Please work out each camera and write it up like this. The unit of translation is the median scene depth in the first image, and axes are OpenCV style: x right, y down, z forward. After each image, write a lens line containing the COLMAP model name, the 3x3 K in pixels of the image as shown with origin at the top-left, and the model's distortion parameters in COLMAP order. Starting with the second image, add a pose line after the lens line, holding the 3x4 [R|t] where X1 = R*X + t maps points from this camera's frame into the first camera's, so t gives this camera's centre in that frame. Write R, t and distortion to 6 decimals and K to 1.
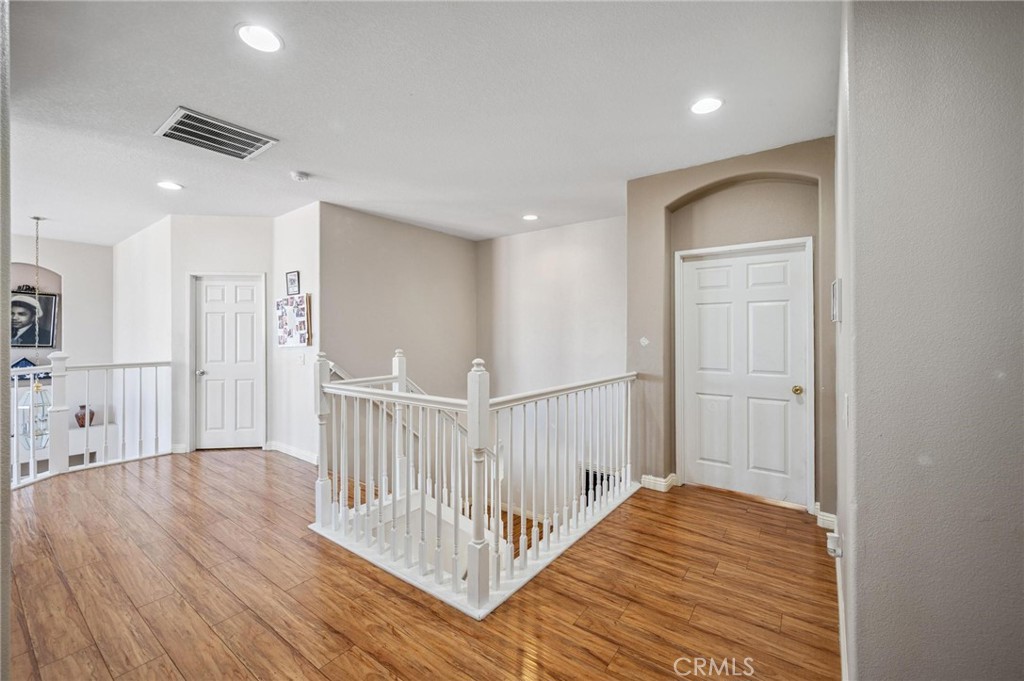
lens RADIAL K [[414.5, 0, 512.6], [0, 414.5, 336.4], [0, 0, 1]] dist [-0.000172, -0.000070]
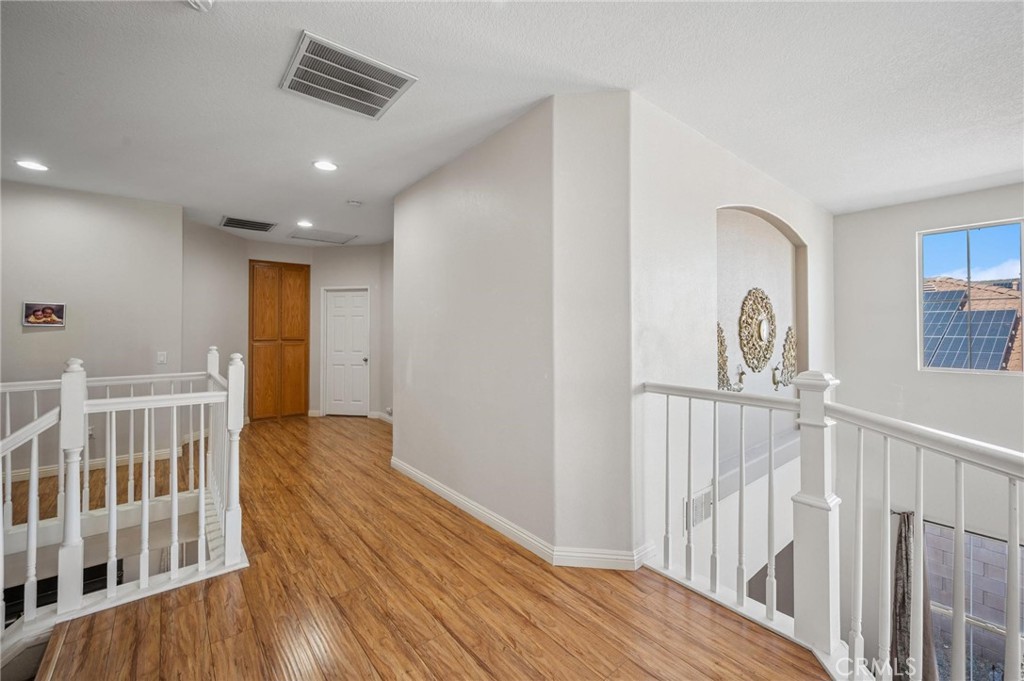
lens RADIAL K [[414.5, 0, 512.2], [0, 414.5, 334.0], [0, 0, 1]] dist [-0.000172, -0.000070]
pose [[-0.972066, -0.000005, 0.234707, -1.530286], [0.001594, 0.999977, 0.006622, -0.005085], [-0.234702, 0.006811, -0.972044, 2.141722]]
